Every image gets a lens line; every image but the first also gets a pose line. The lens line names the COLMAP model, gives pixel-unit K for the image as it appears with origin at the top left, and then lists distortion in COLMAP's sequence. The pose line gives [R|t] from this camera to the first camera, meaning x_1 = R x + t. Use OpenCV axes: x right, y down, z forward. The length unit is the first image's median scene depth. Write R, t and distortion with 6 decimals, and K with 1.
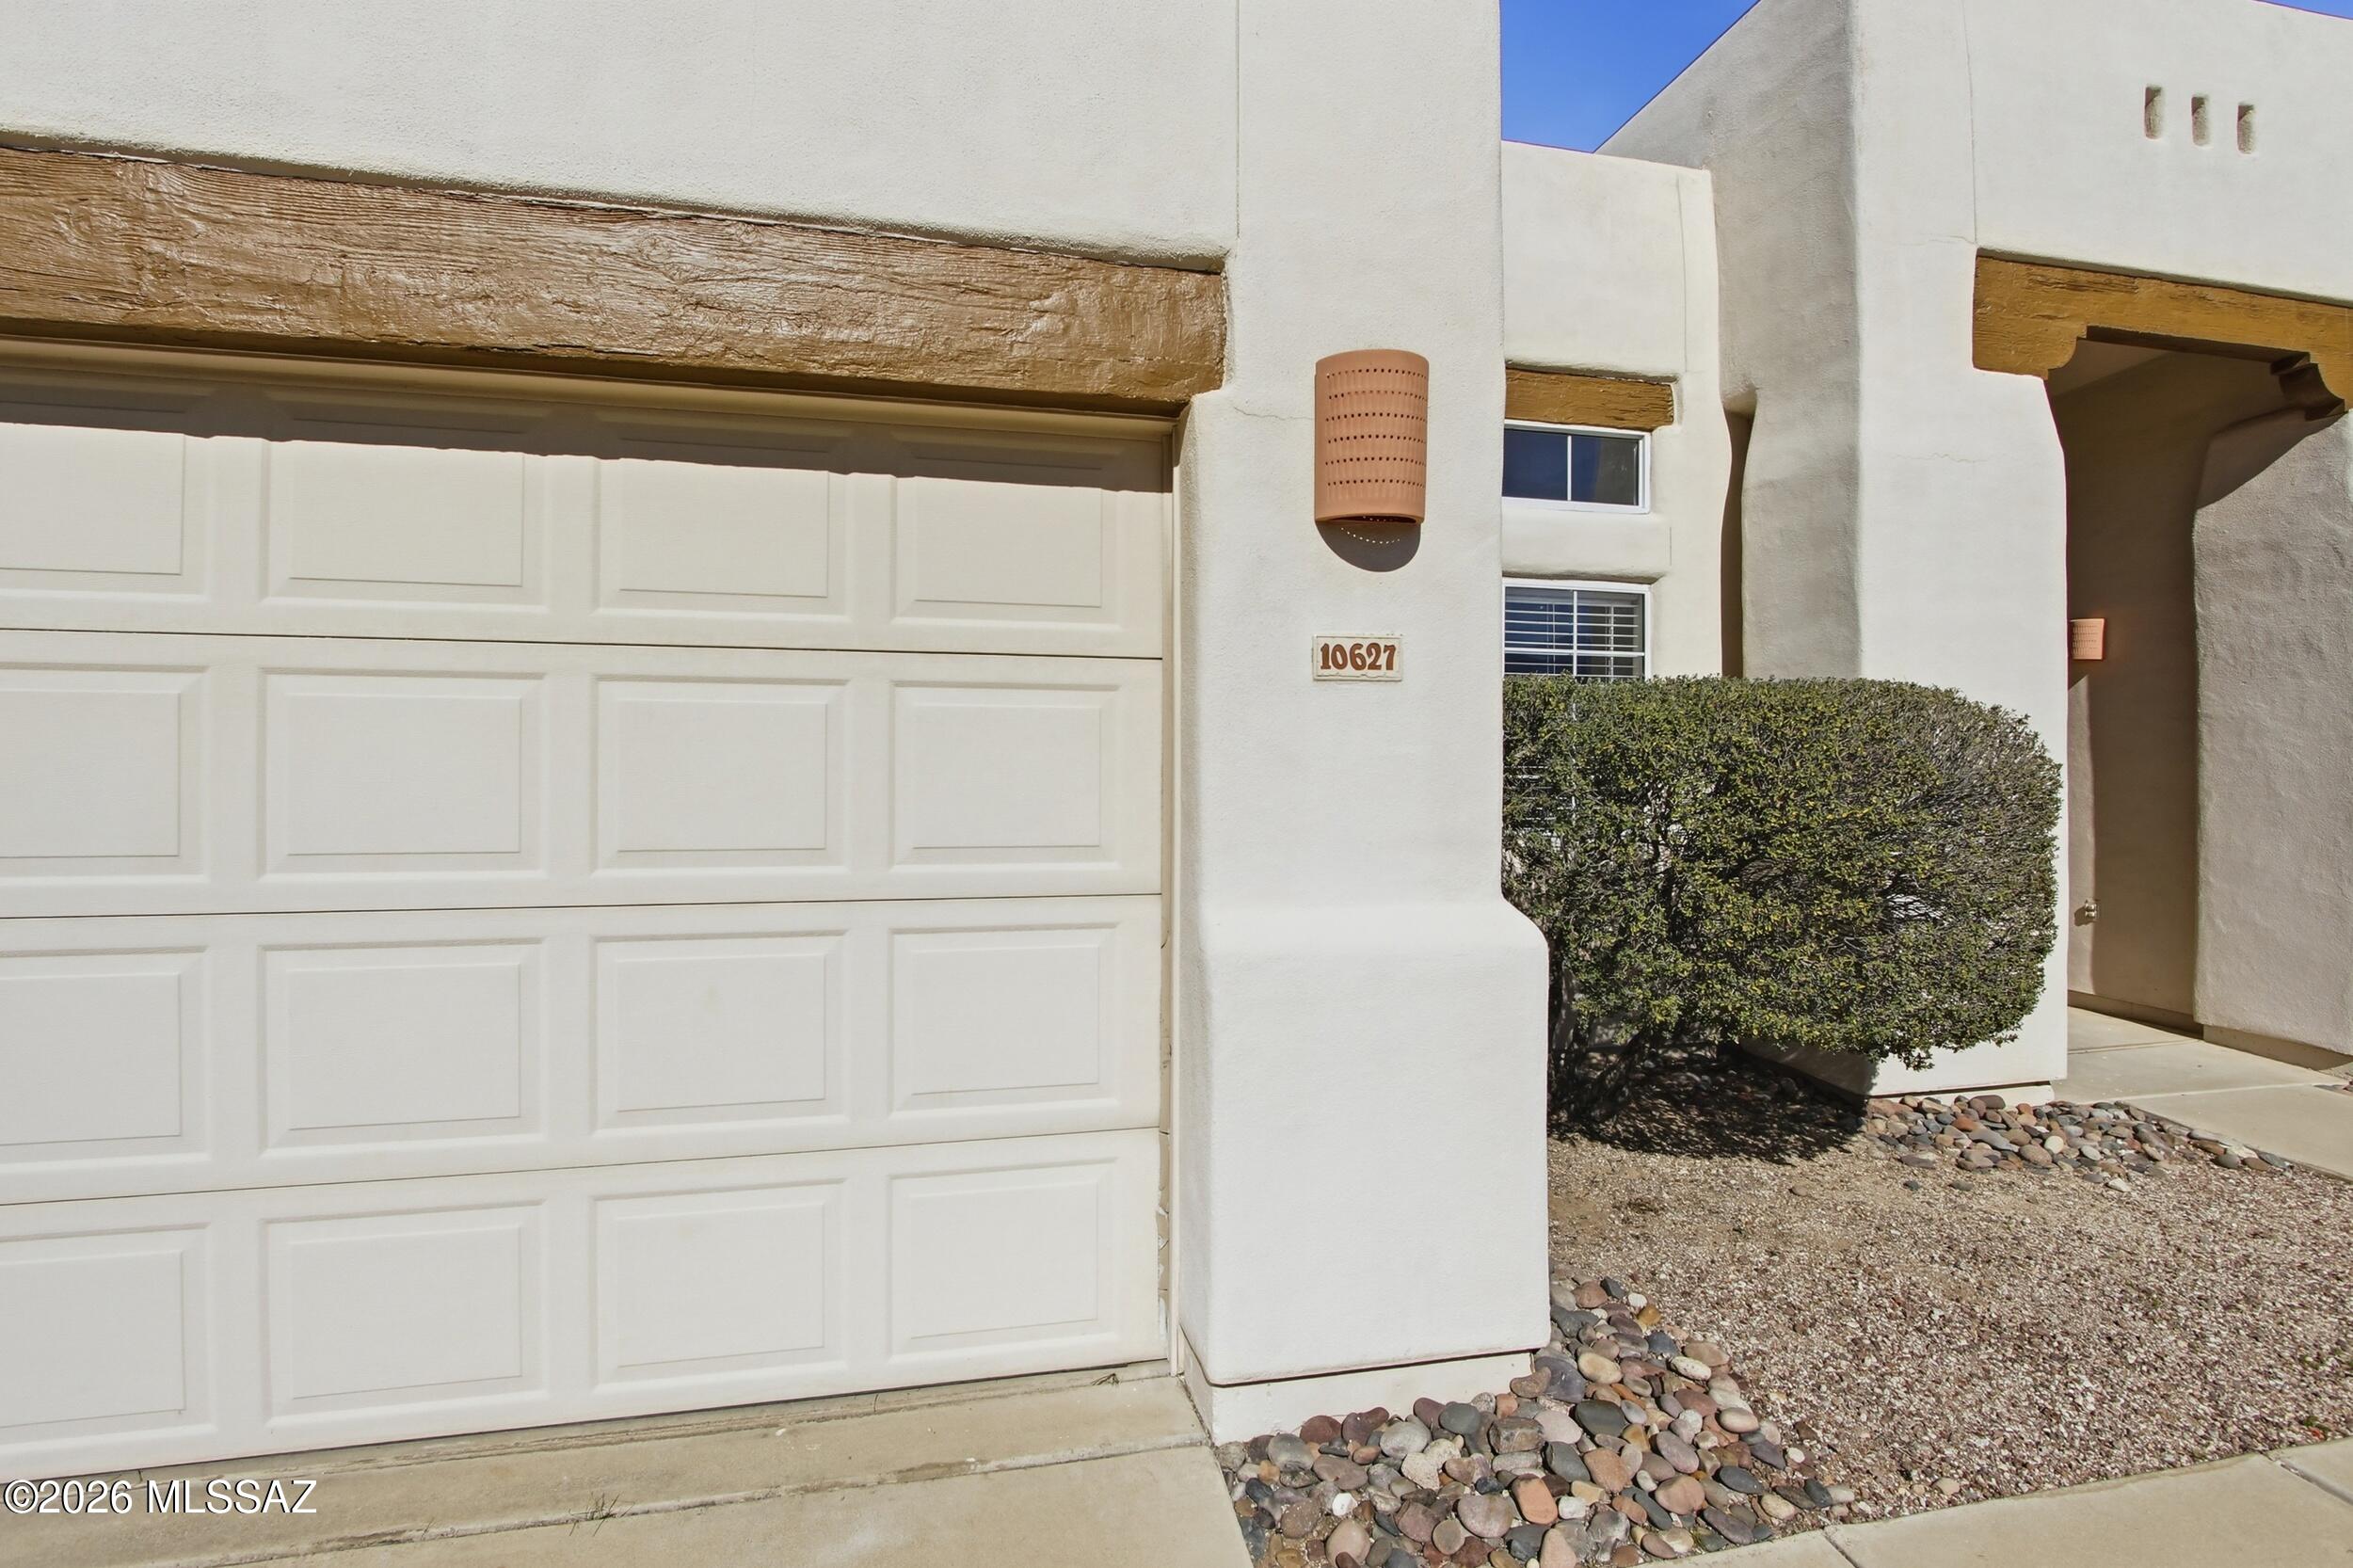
lens RADIAL K [[1101.5, 0, 1195.6], [0, 1101.5, 722.3], [0, 0, 1]] dist [-0.001581, -0.000033]
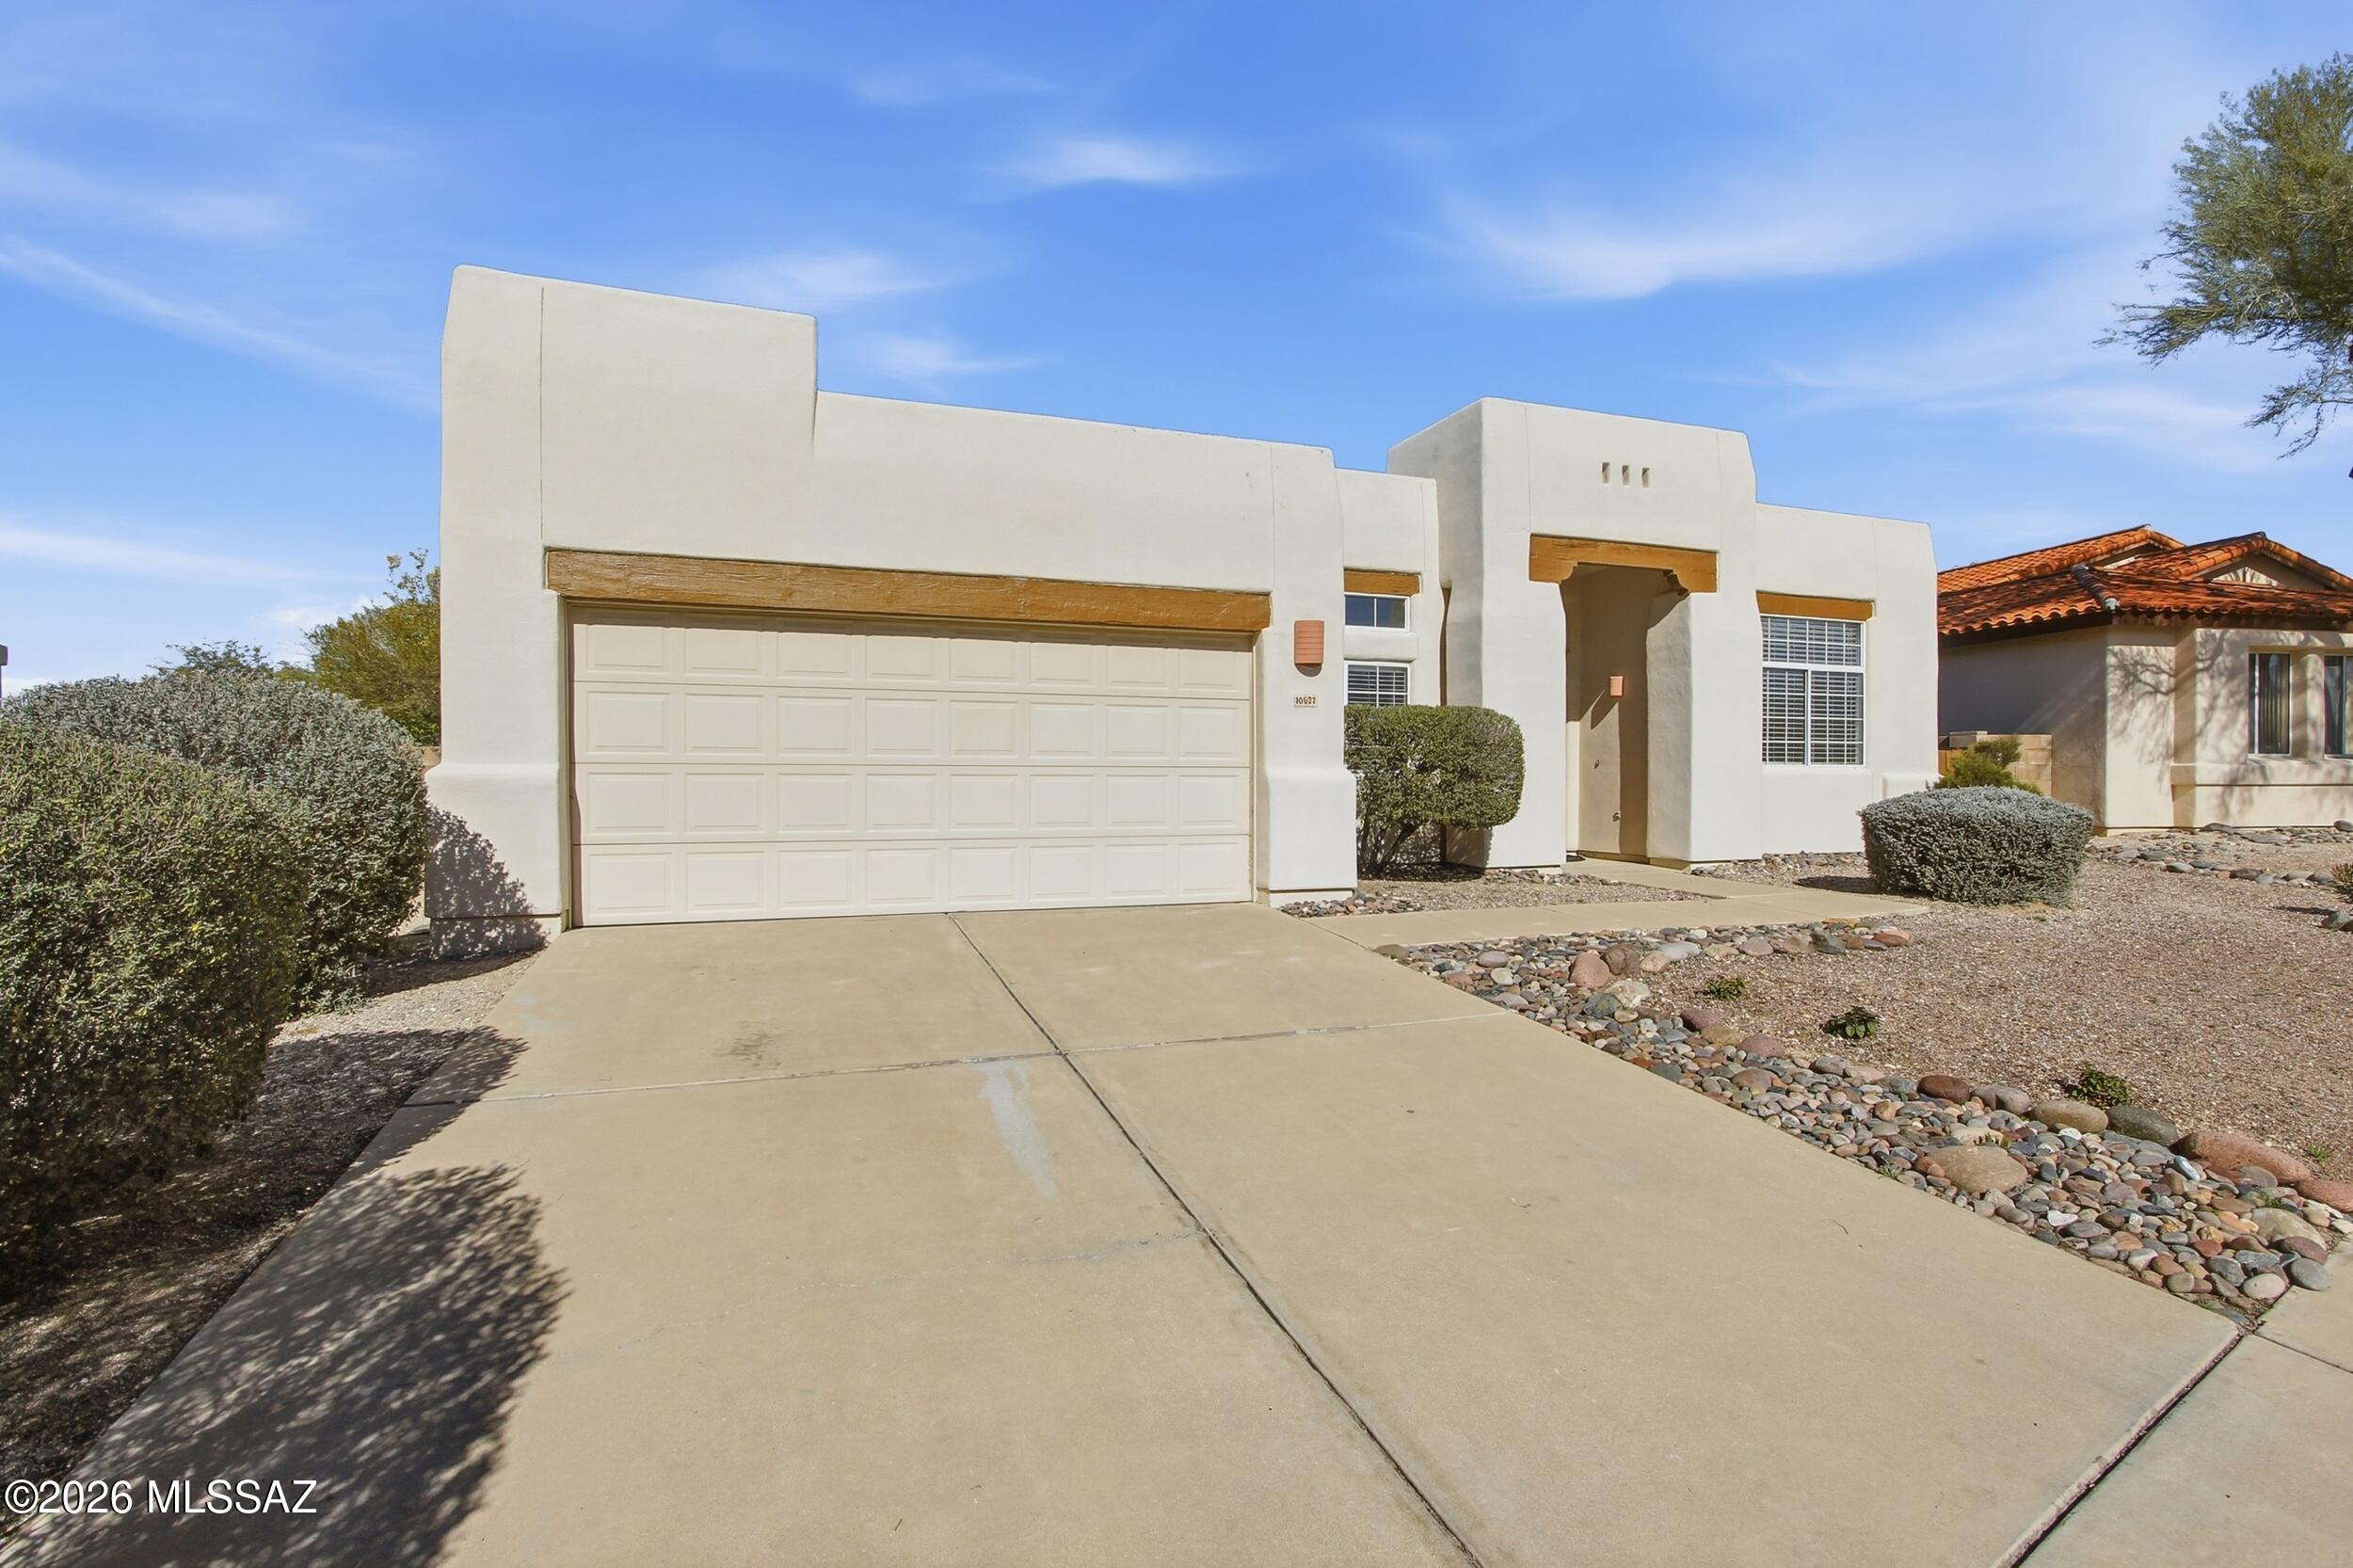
lens RADIAL K [[1108.4, 0, 1183.3], [0, 1108.4, 745.7], [0, 0, 1]] dist [-0.005889, -0.000469]
pose [[0.993015, -0.001989, 0.117974, -0.360782], [0.001474, 0.999989, 0.004453, 0.038528], [-0.117981, -0.004248, 0.993007, -1.365247]]
